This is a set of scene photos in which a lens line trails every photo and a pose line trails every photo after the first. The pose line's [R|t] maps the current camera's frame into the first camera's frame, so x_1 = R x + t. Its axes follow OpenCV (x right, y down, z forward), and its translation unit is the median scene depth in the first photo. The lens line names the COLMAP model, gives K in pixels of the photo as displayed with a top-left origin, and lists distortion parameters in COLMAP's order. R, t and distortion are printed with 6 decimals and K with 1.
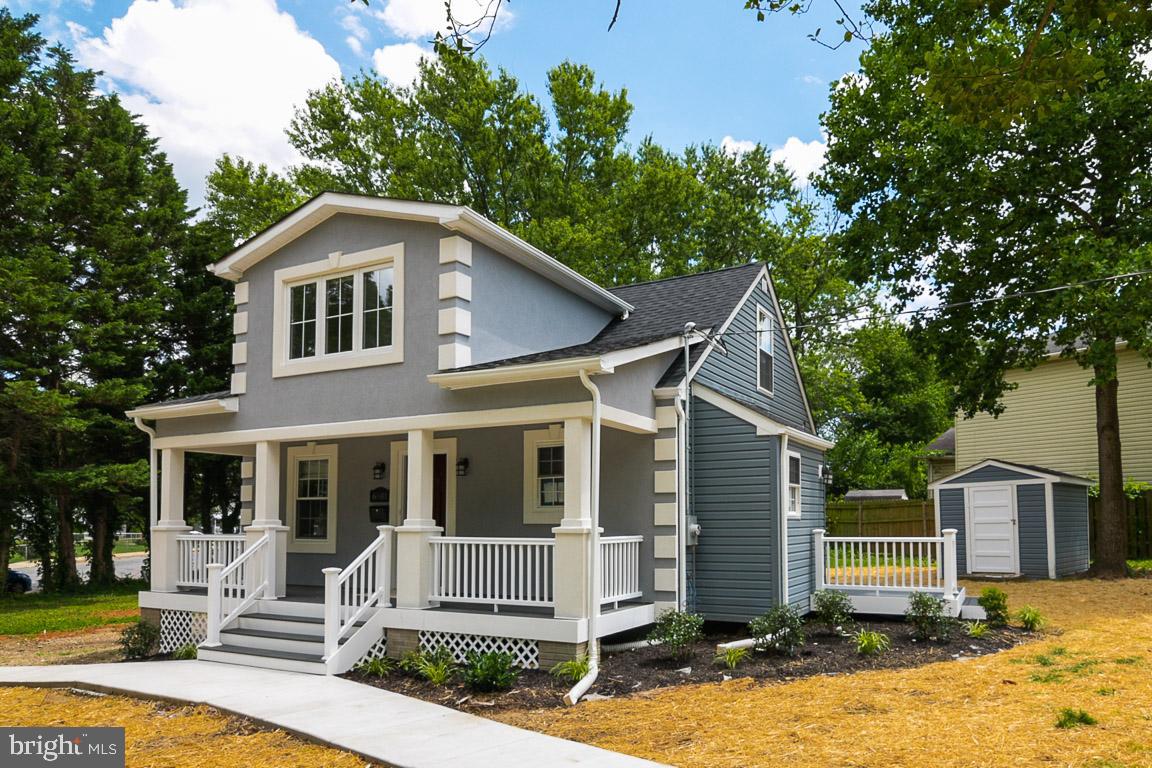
lens RADIAL K [[775.9, 0, 669.2], [0, 775.9, 480.3], [0, 0, 1]] dist [-0.005305, -0.005981]
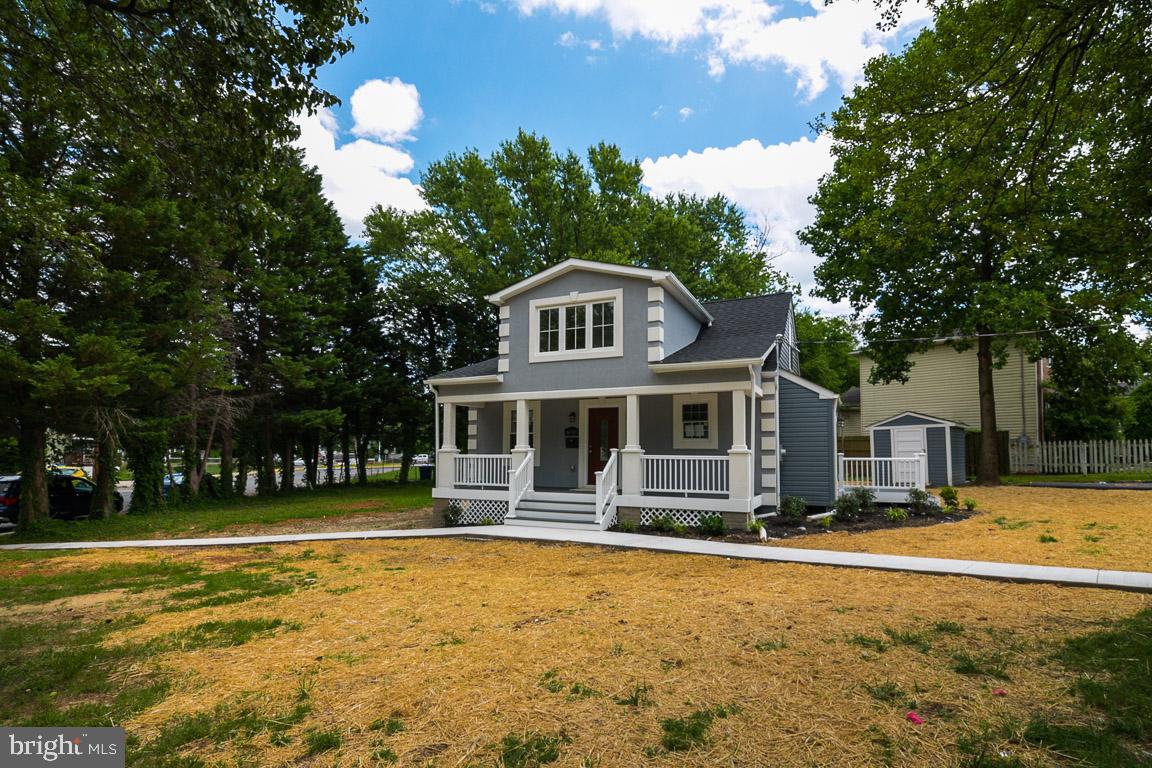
lens RADIAL K [[587.3, 0, 591.3], [0, 587.3, 411.7], [0, 0, 1]] dist [-0.011553, -0.001368]
pose [[0.999967, 0.006799, 0.004439, -0.385163], [-0.006722, 0.999831, -0.017134, -0.002460], [-0.004554, 0.017104, 0.999843, -0.306980]]
